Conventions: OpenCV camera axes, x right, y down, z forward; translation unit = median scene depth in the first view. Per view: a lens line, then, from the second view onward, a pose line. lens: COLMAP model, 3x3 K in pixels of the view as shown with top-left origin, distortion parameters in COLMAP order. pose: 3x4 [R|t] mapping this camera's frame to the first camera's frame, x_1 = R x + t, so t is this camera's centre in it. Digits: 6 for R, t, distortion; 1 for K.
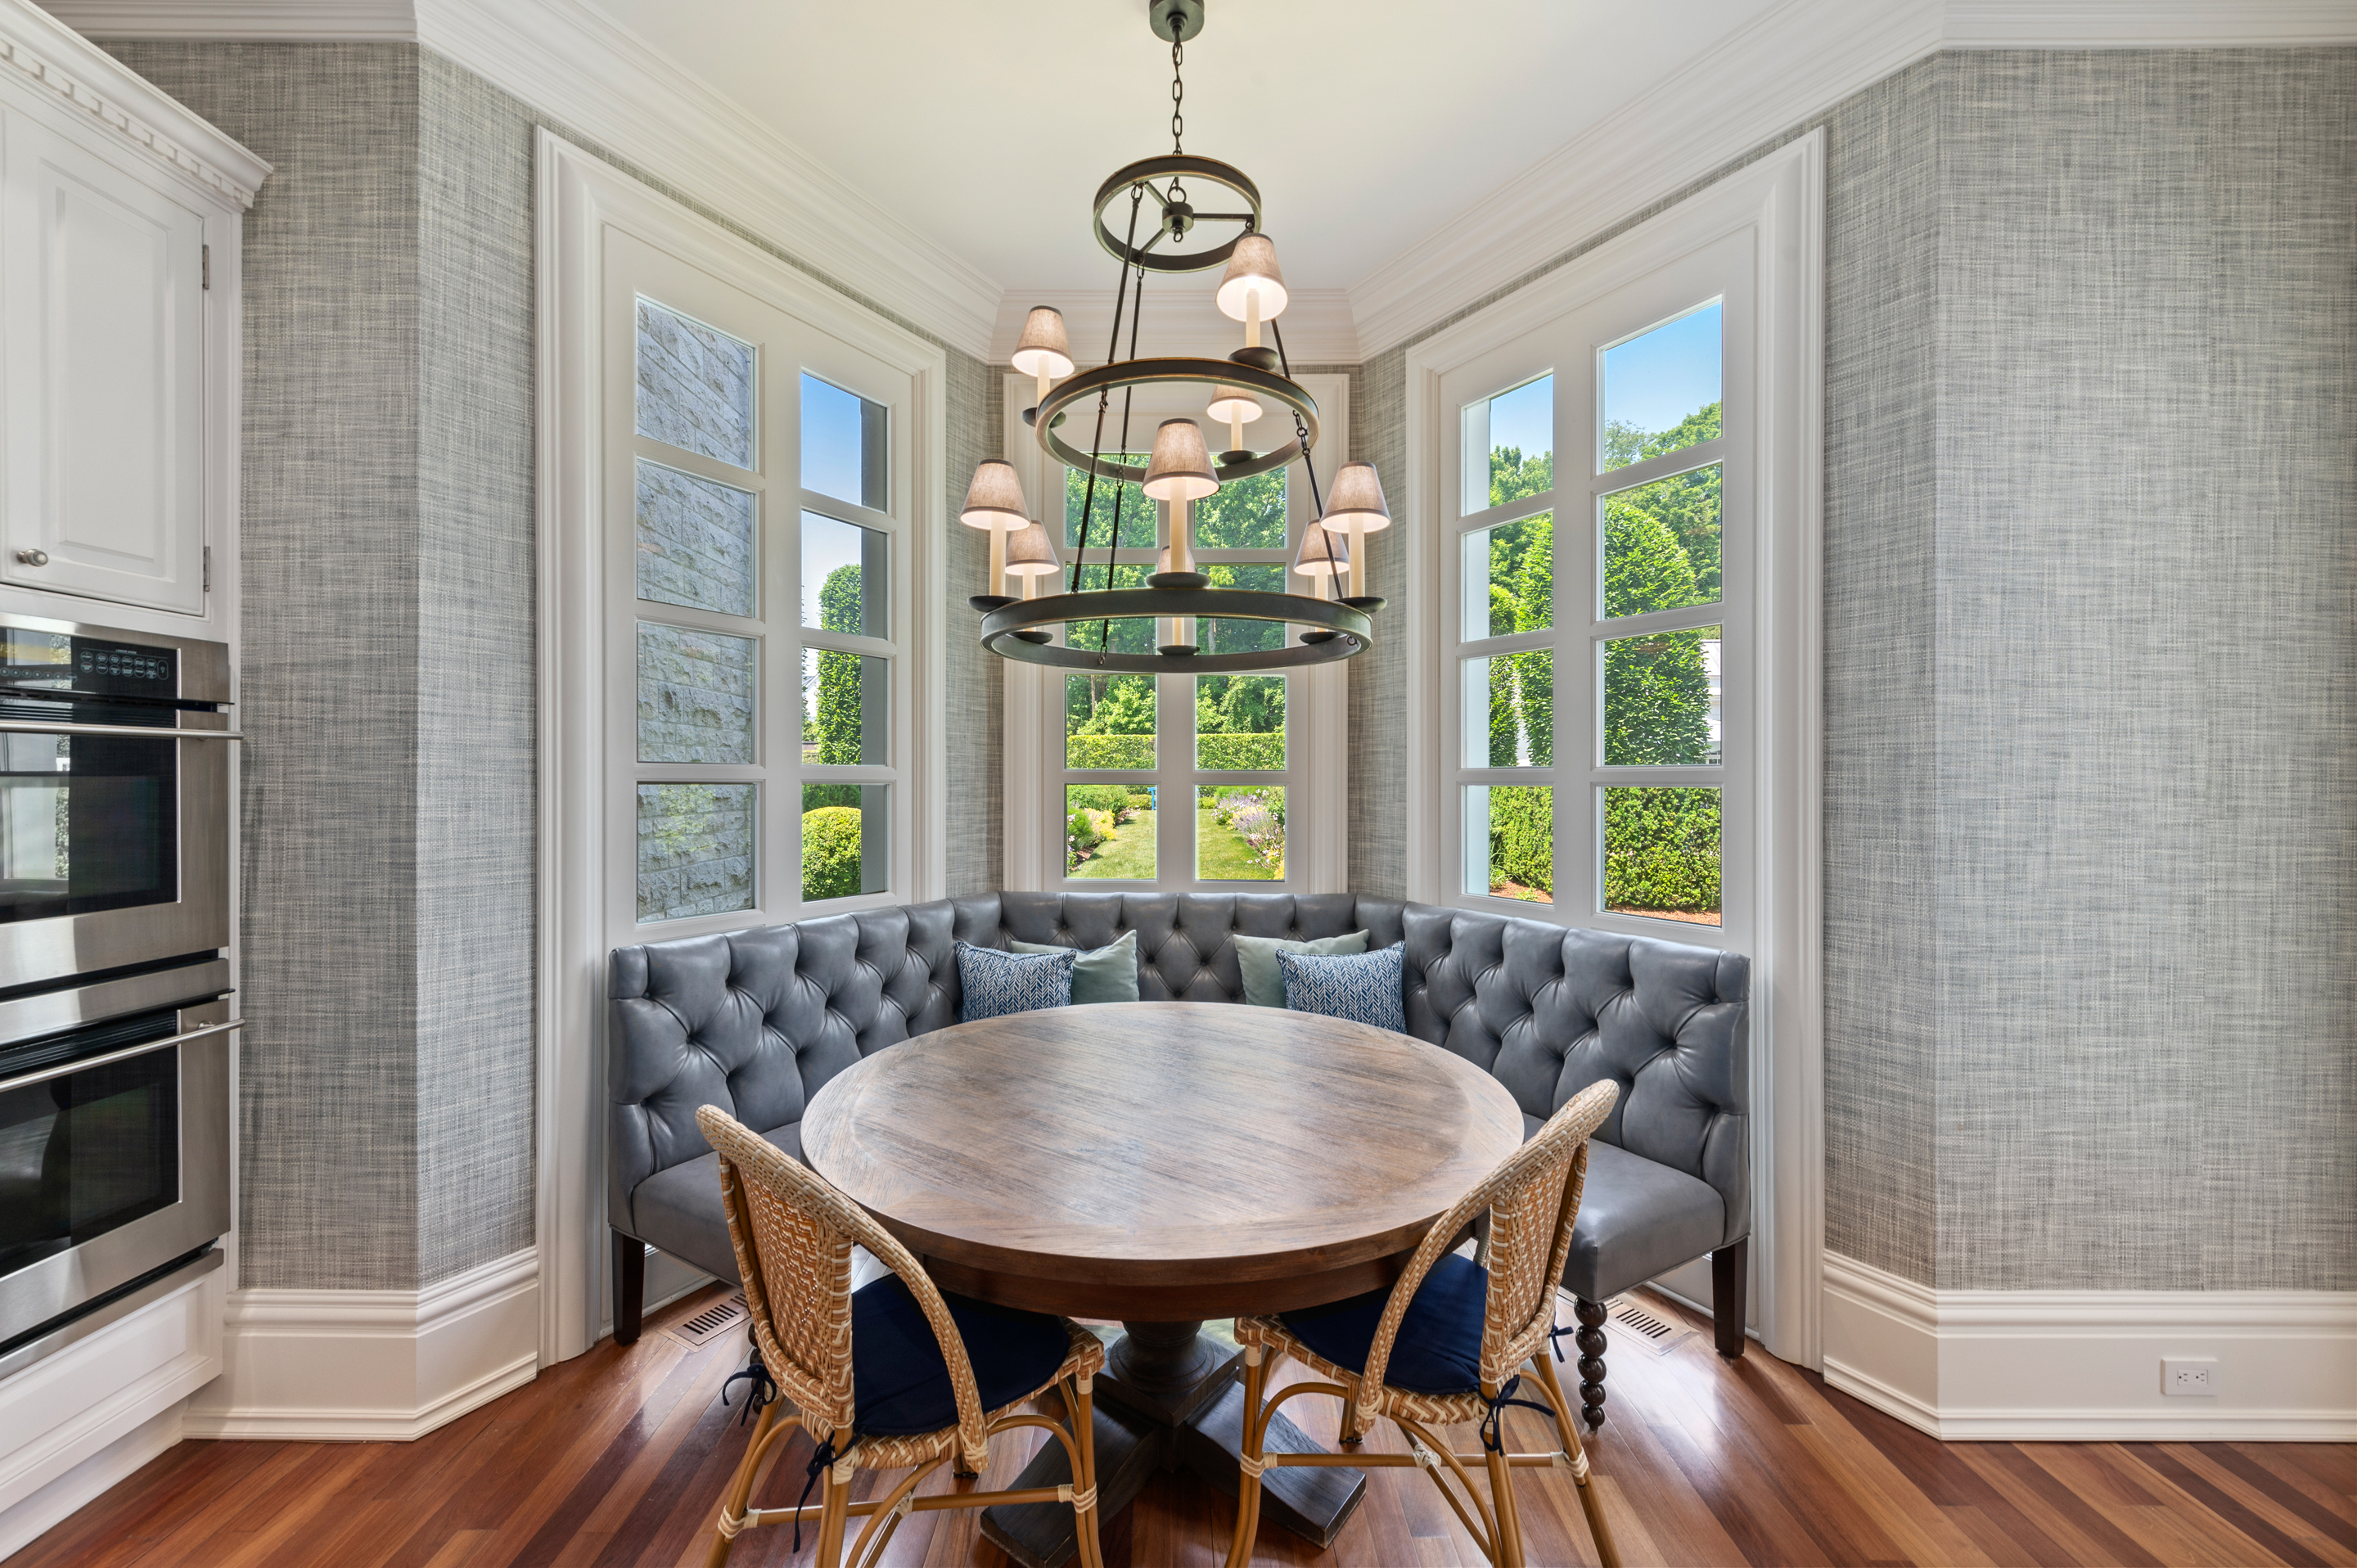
lens RADIAL K [[933.1, 0, 1169.6], [0, 933.1, 780.8], [0, 0, 1]] dist [0.001955, -0.000179]
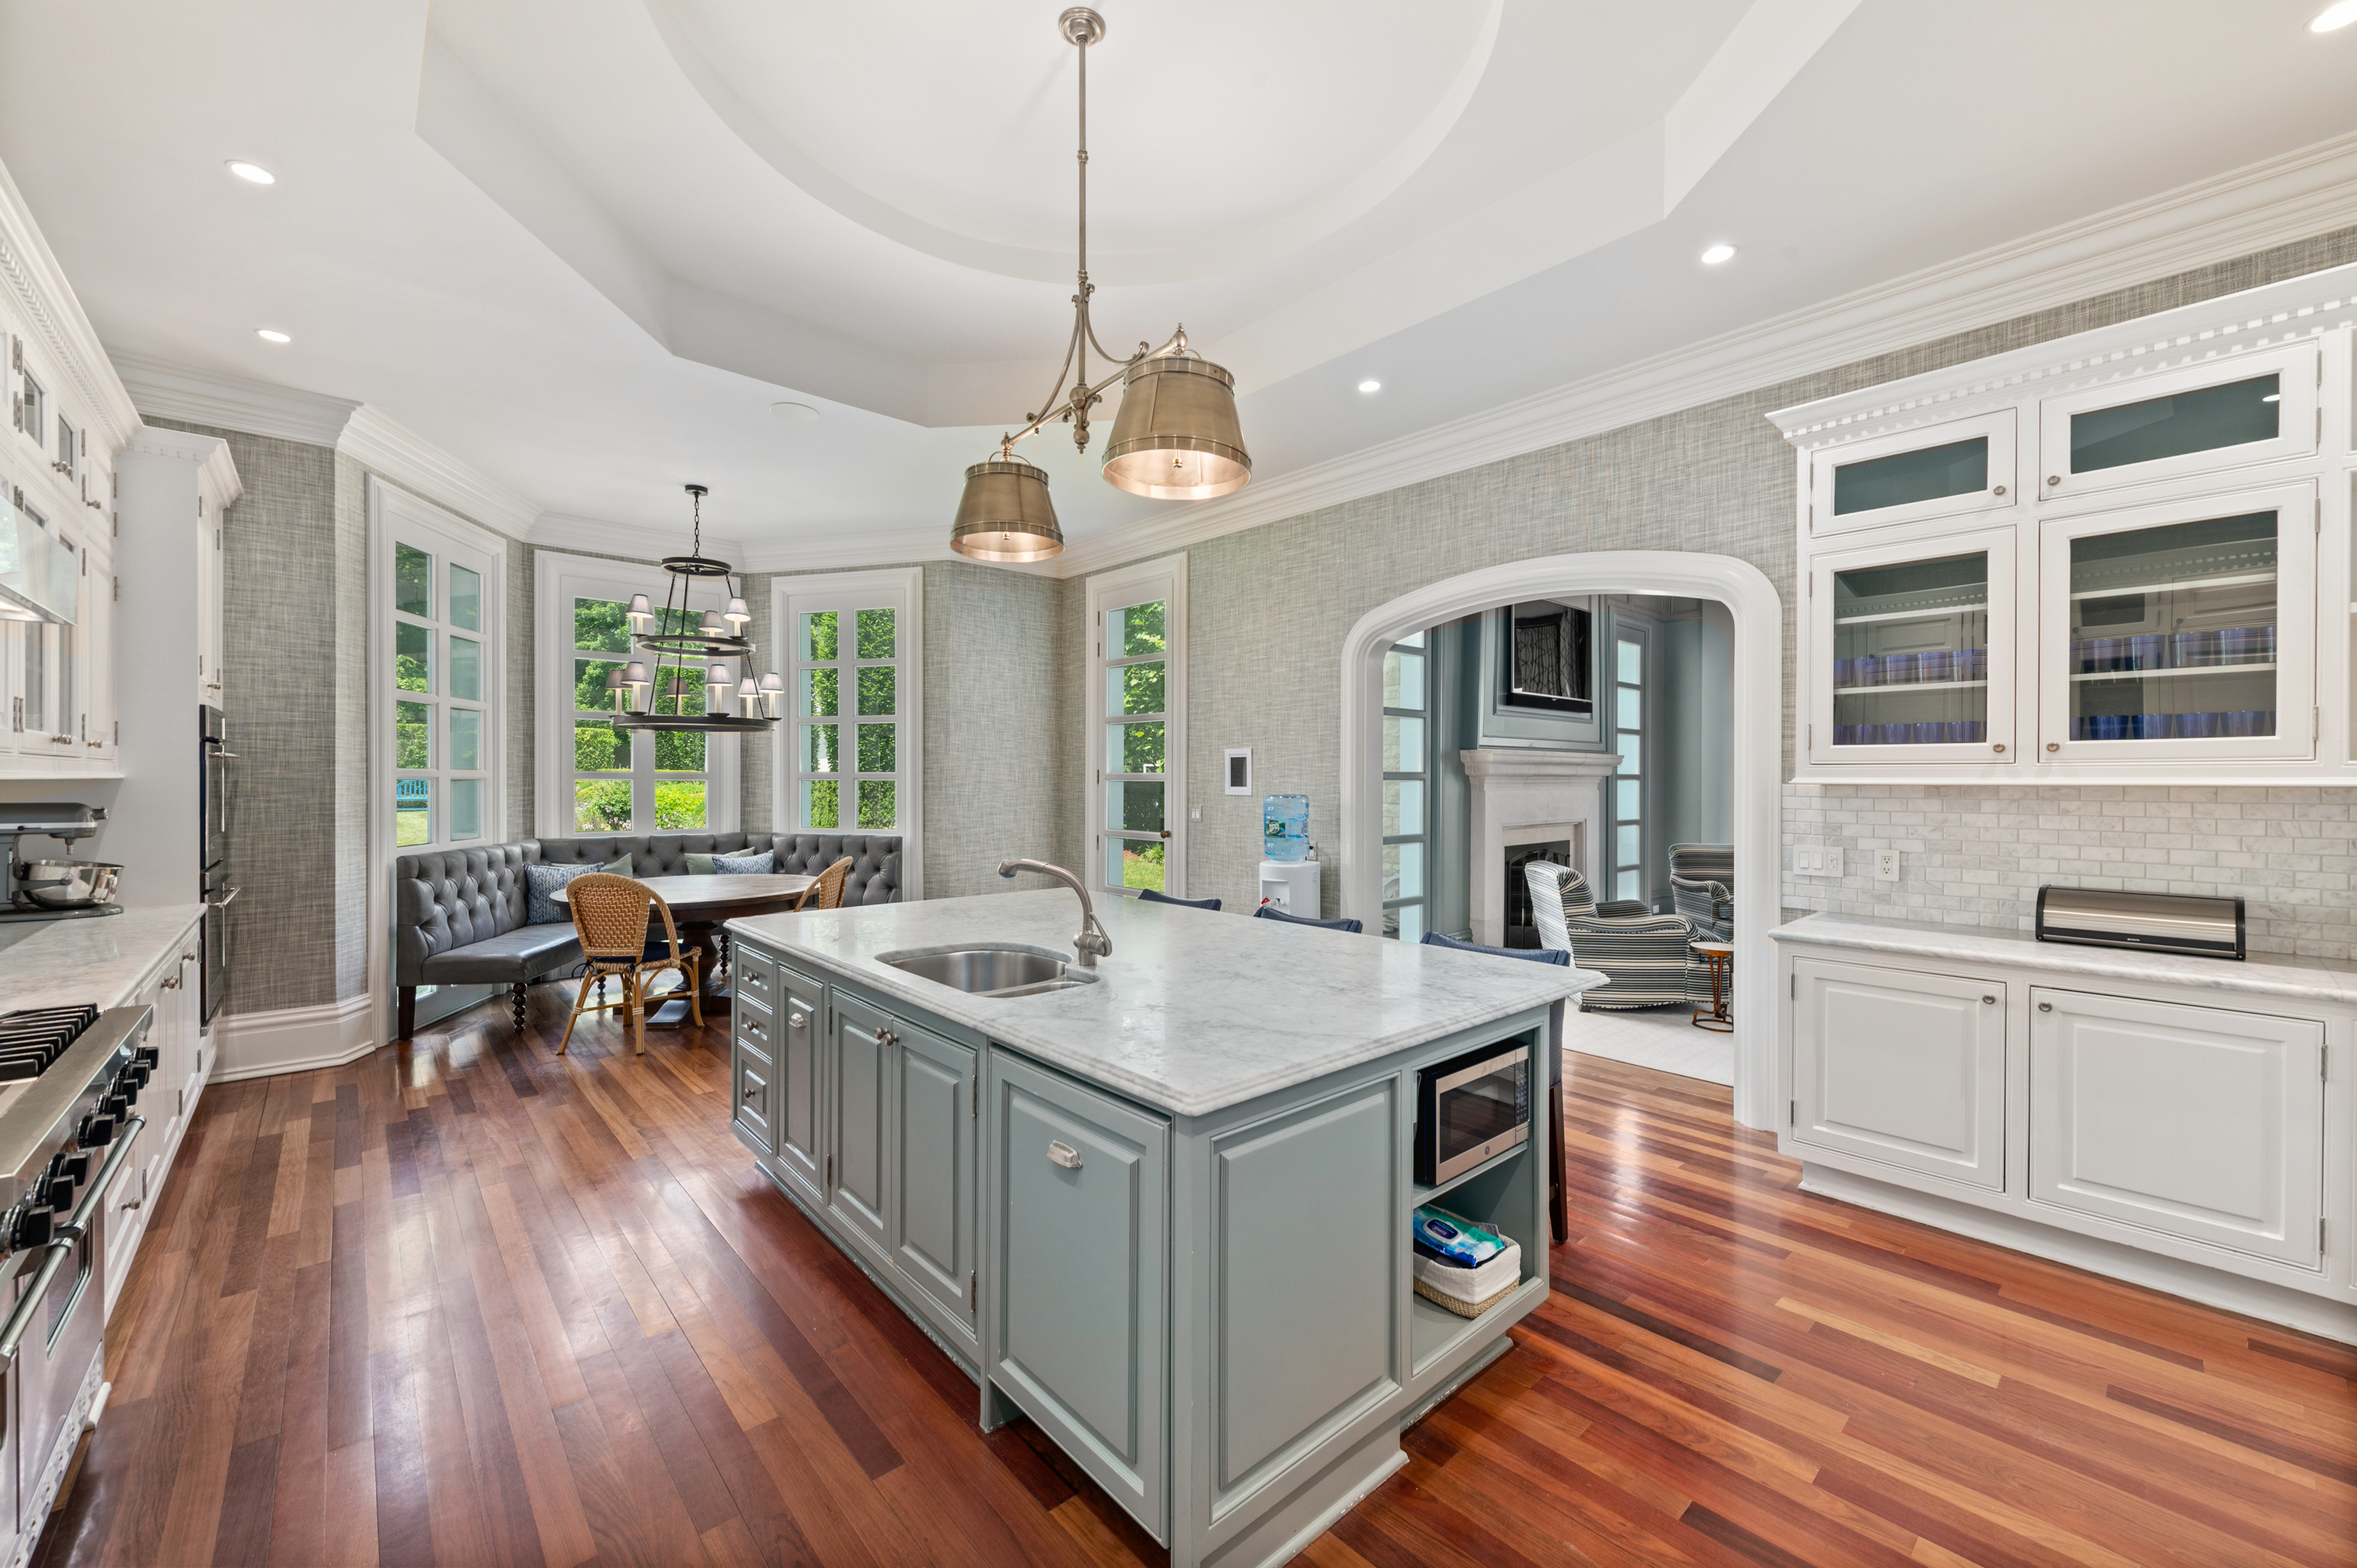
lens RADIAL K [[933.1, 0, 1178.9], [0, 933.1, 785.1], [0, 0, 1]] dist [0.001955, -0.000179]
pose [[0.747227, -0.004641, 0.664552, -0.781802], [0.000047, 0.999976, 0.006930, 0.003720], [-0.664569, -0.005147, 0.747210, -2.025458]]
